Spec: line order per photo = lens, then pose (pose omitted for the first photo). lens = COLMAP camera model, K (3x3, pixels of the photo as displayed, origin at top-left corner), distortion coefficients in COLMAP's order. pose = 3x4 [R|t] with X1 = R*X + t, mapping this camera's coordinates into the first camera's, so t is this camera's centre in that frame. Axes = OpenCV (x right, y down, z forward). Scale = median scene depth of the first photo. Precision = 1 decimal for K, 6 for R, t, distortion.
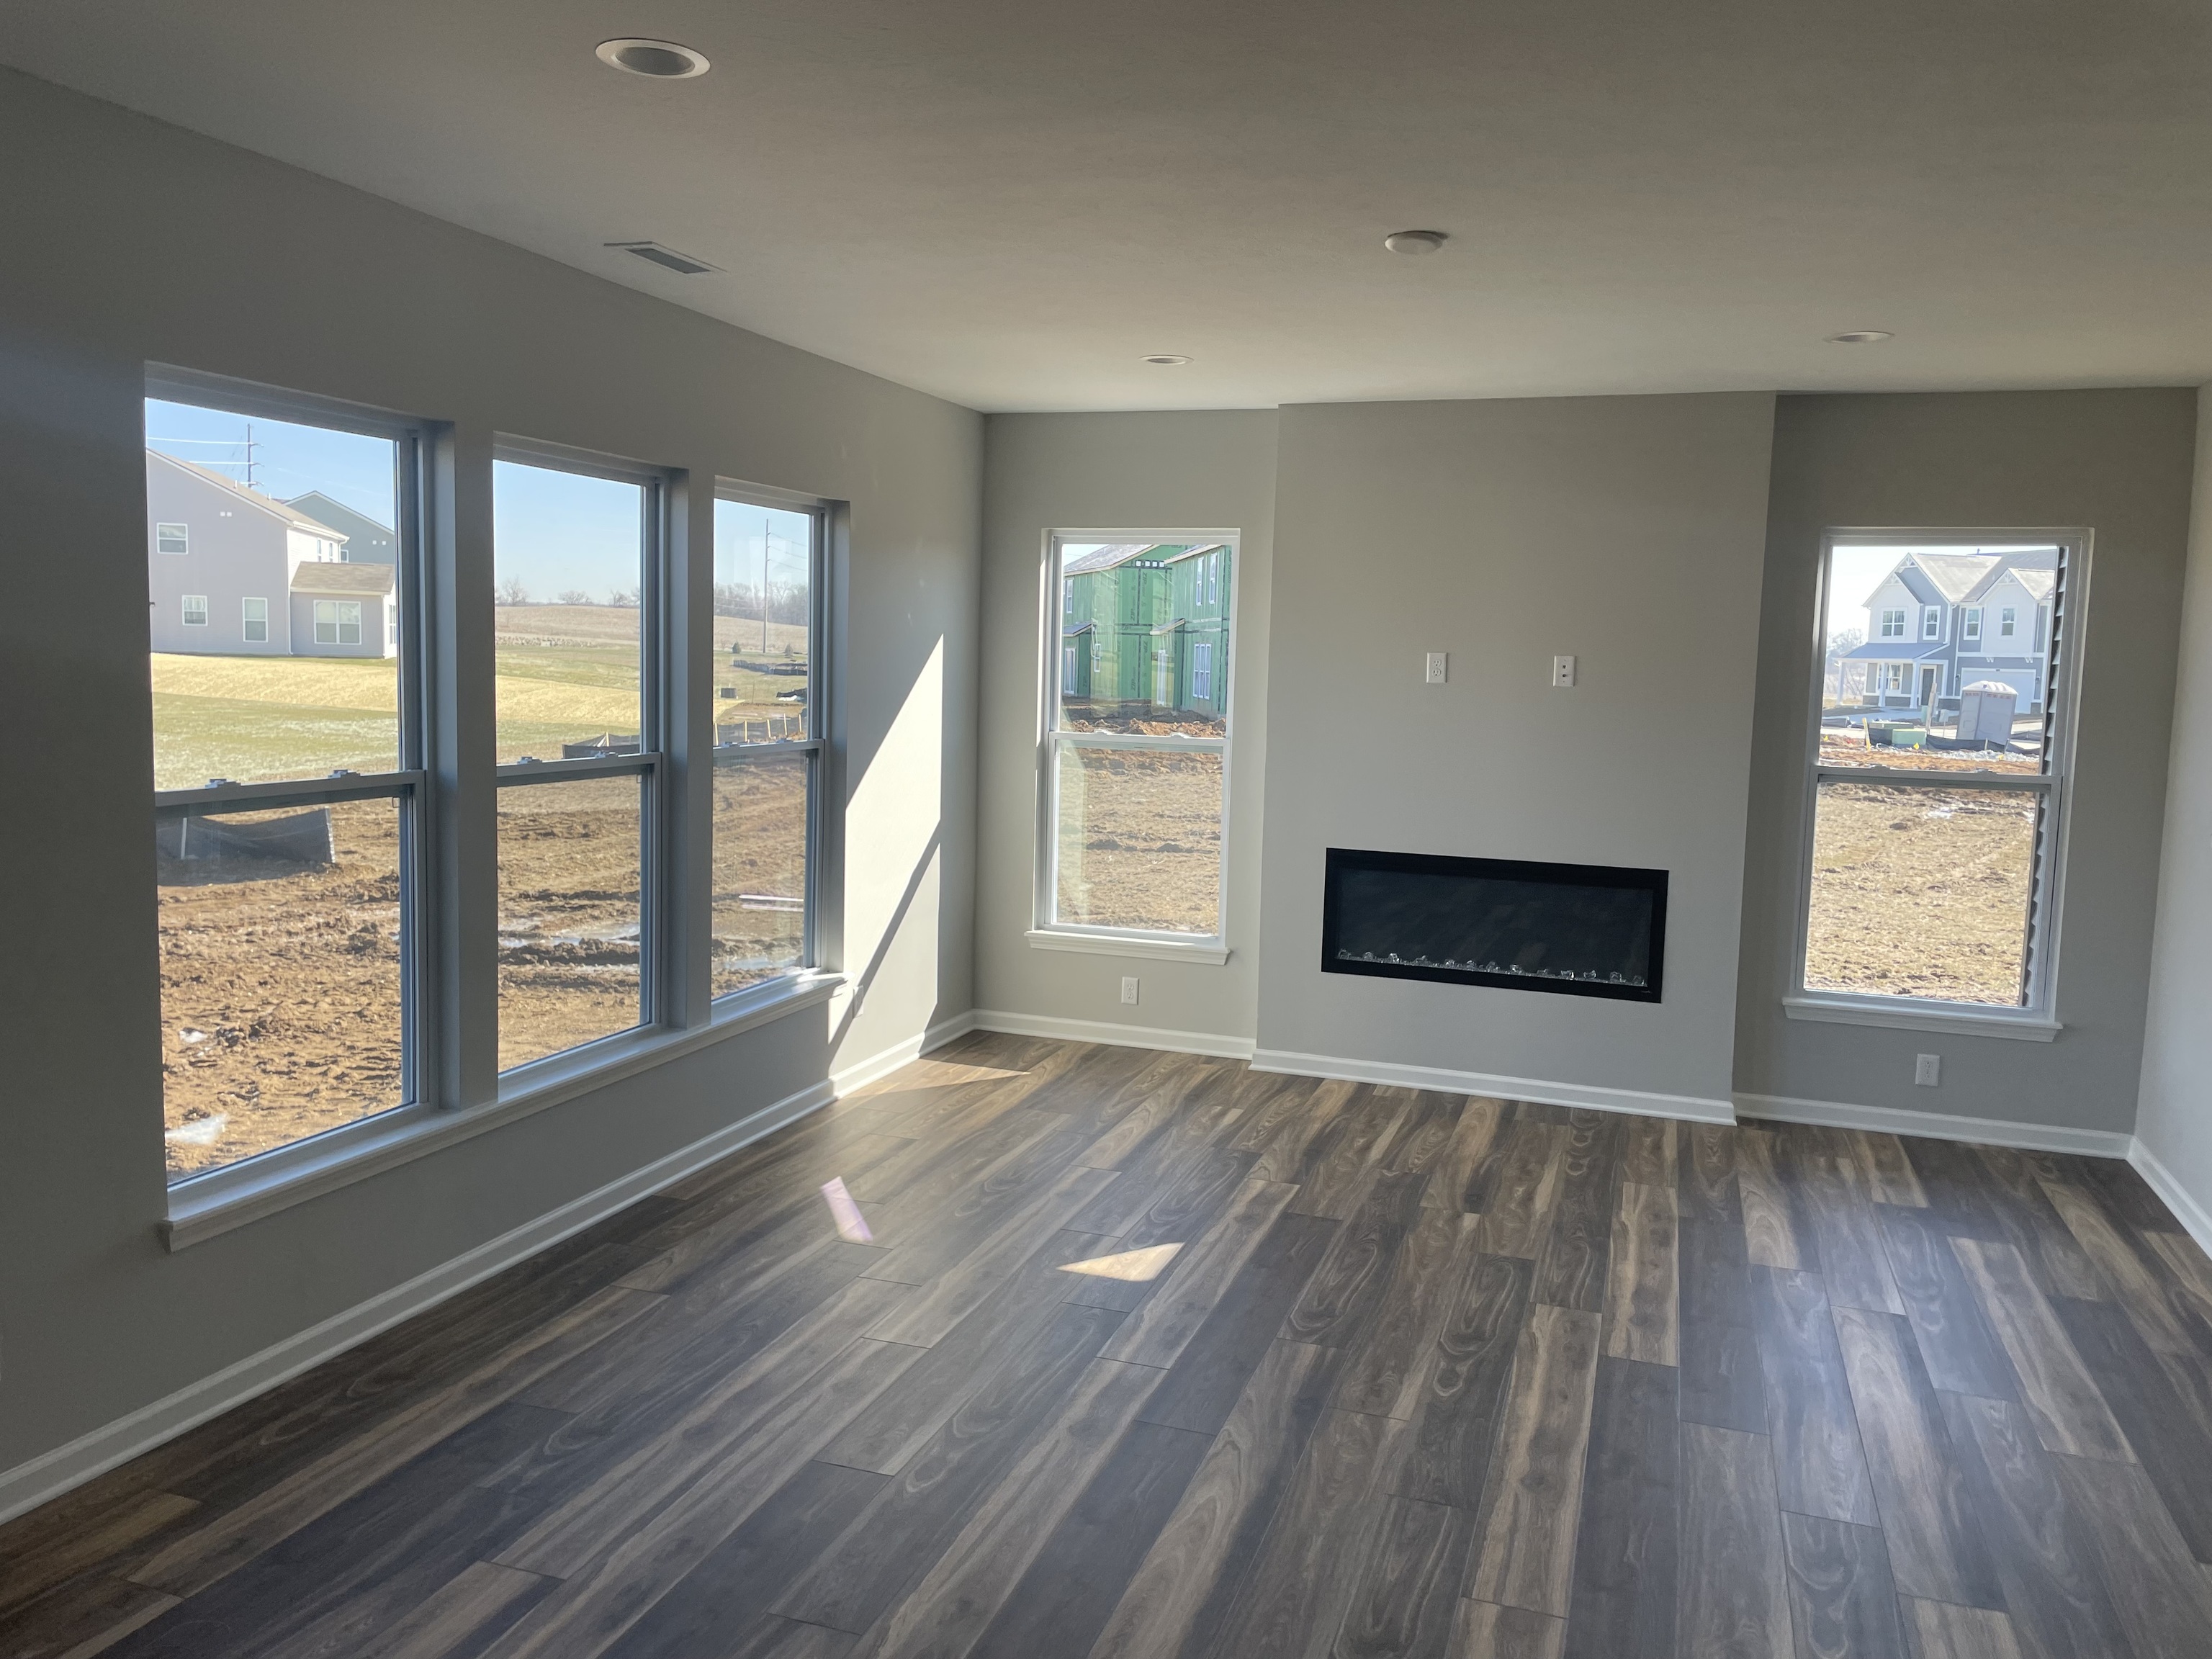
lens RADIAL K [[1697.8, 0, 1115.5], [0, 1697.8, 829.5], [0, 0, 1]] dist [0.090517, -0.126736]
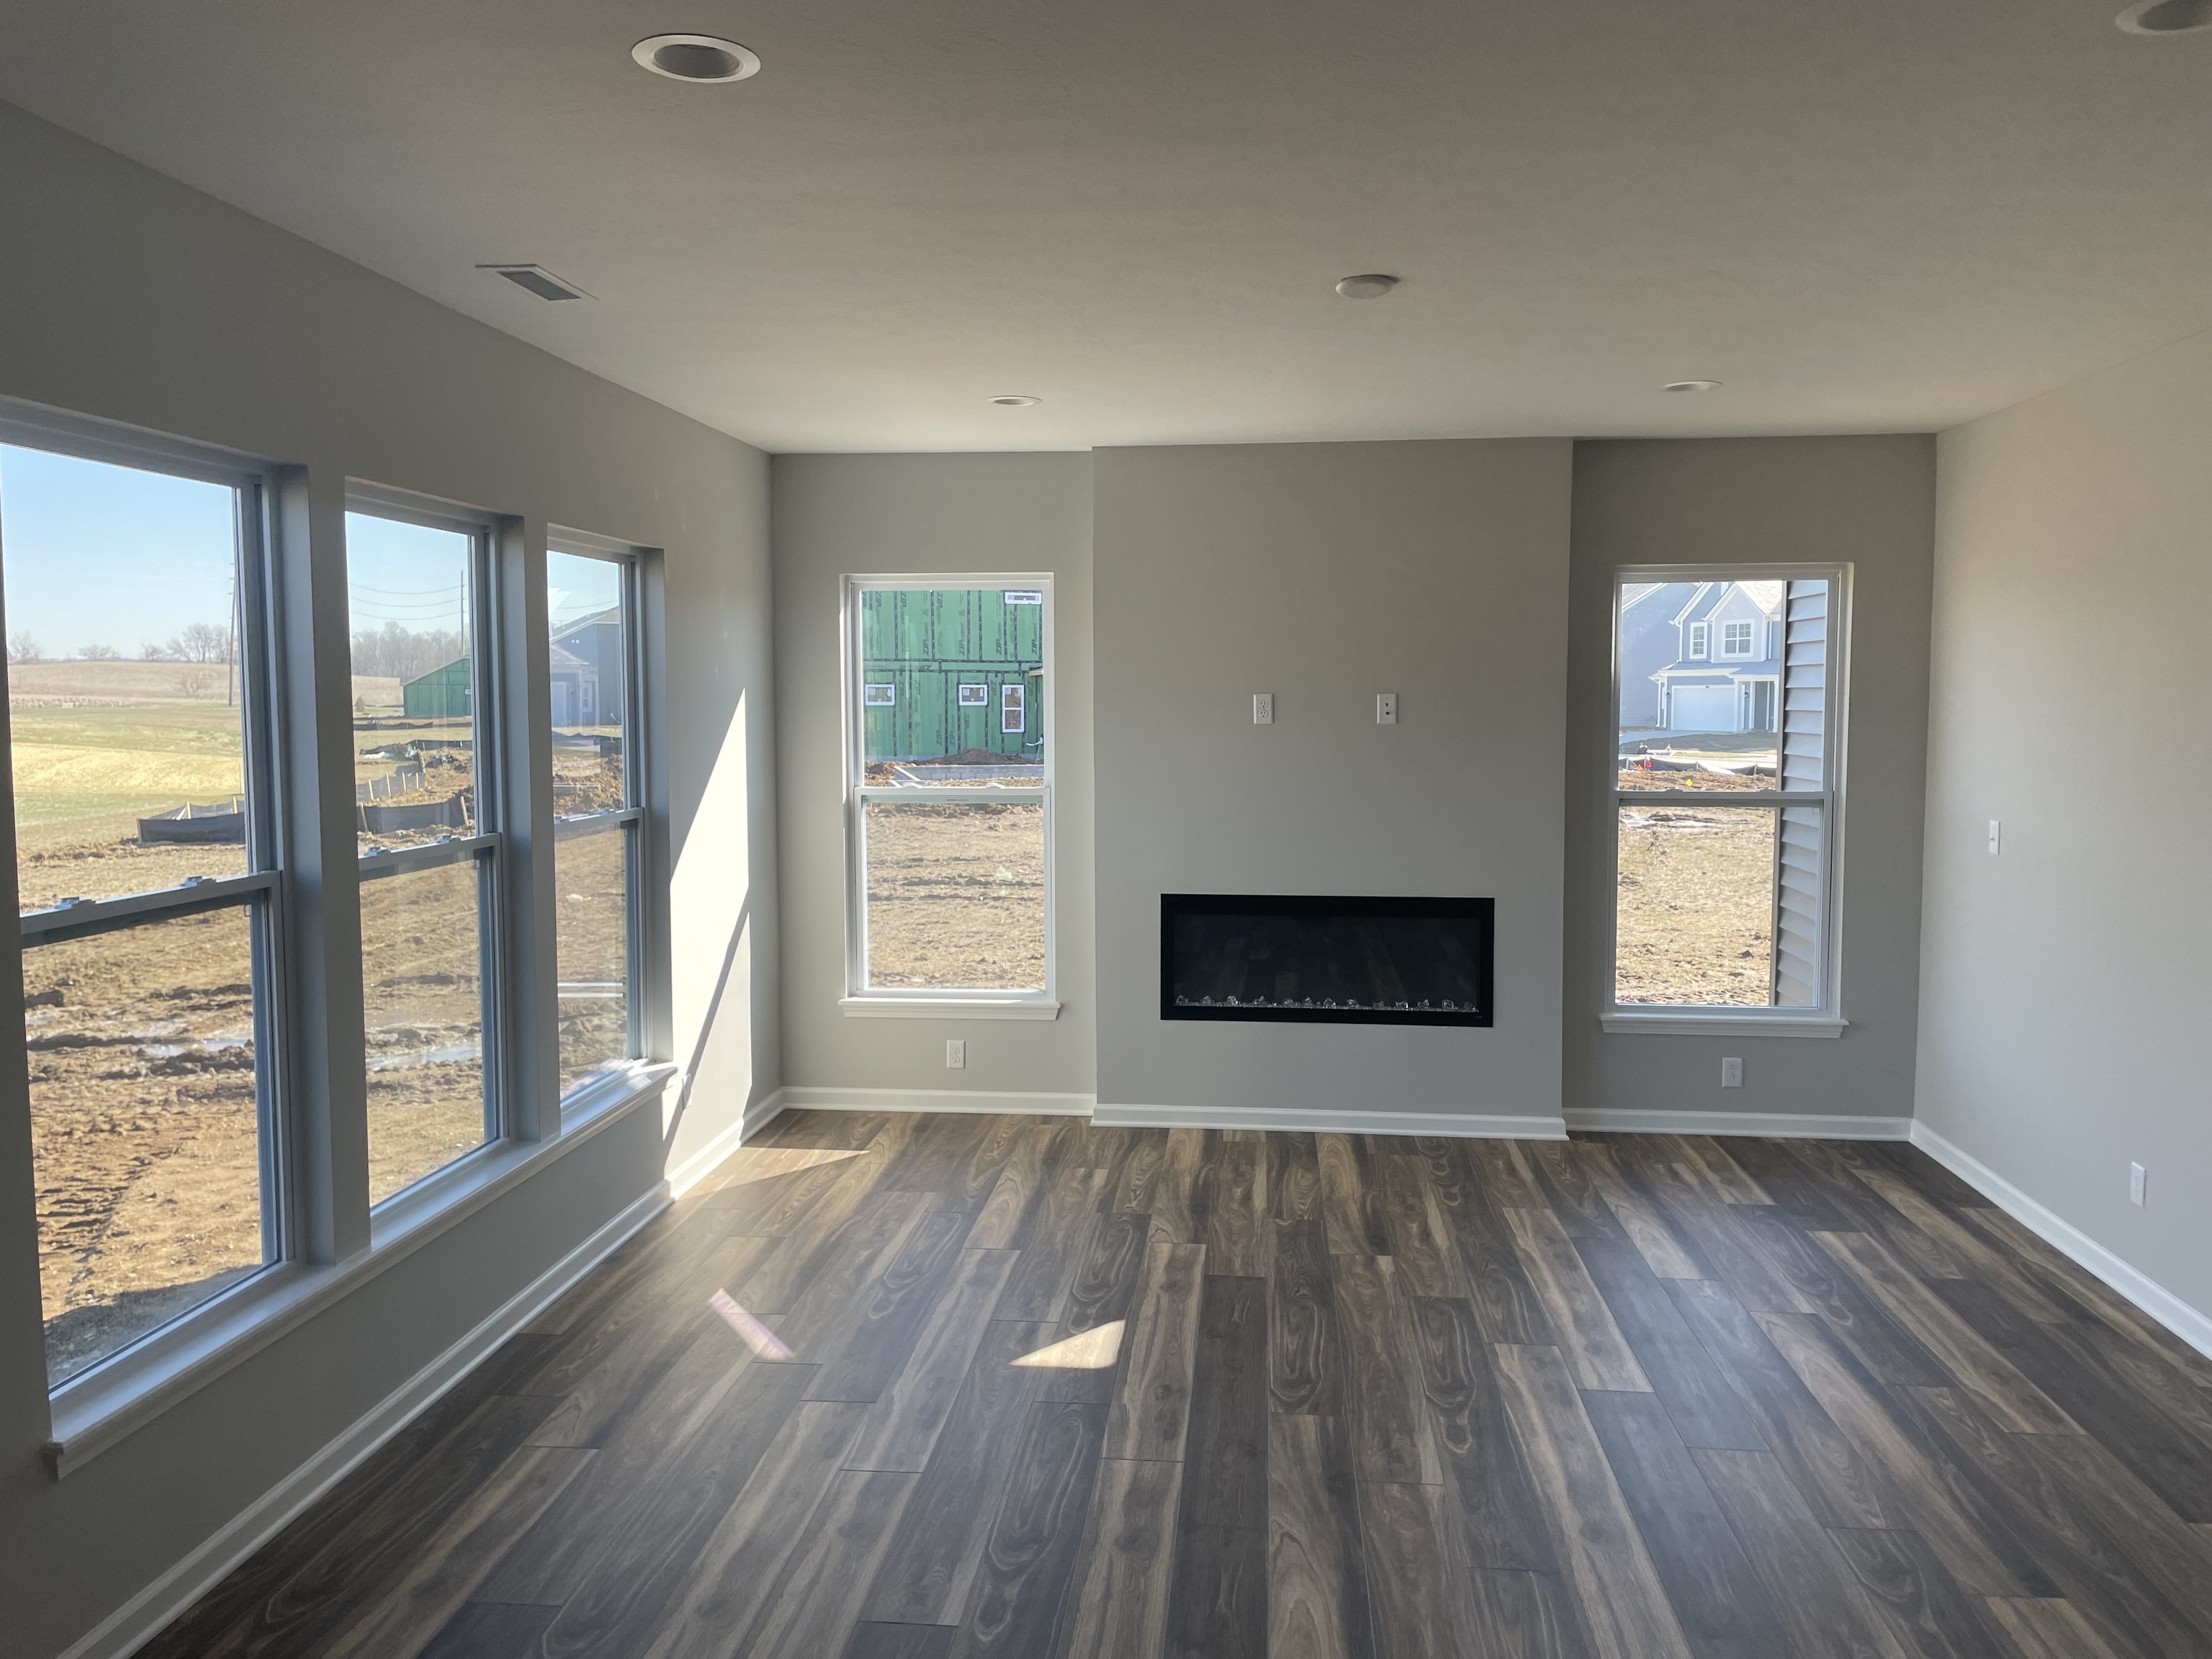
lens RADIAL K [[1697.8, 0, 1115.5], [0, 1697.8, 829.5], [0, 0, 1]] dist [0.090517, -0.126736]
pose [[0.972841, -0.047829, 0.226480, -0.134770], [0.052724, 0.998487, -0.015609, -0.013823], [-0.225391, 0.027126, 0.973891, 0.050383]]
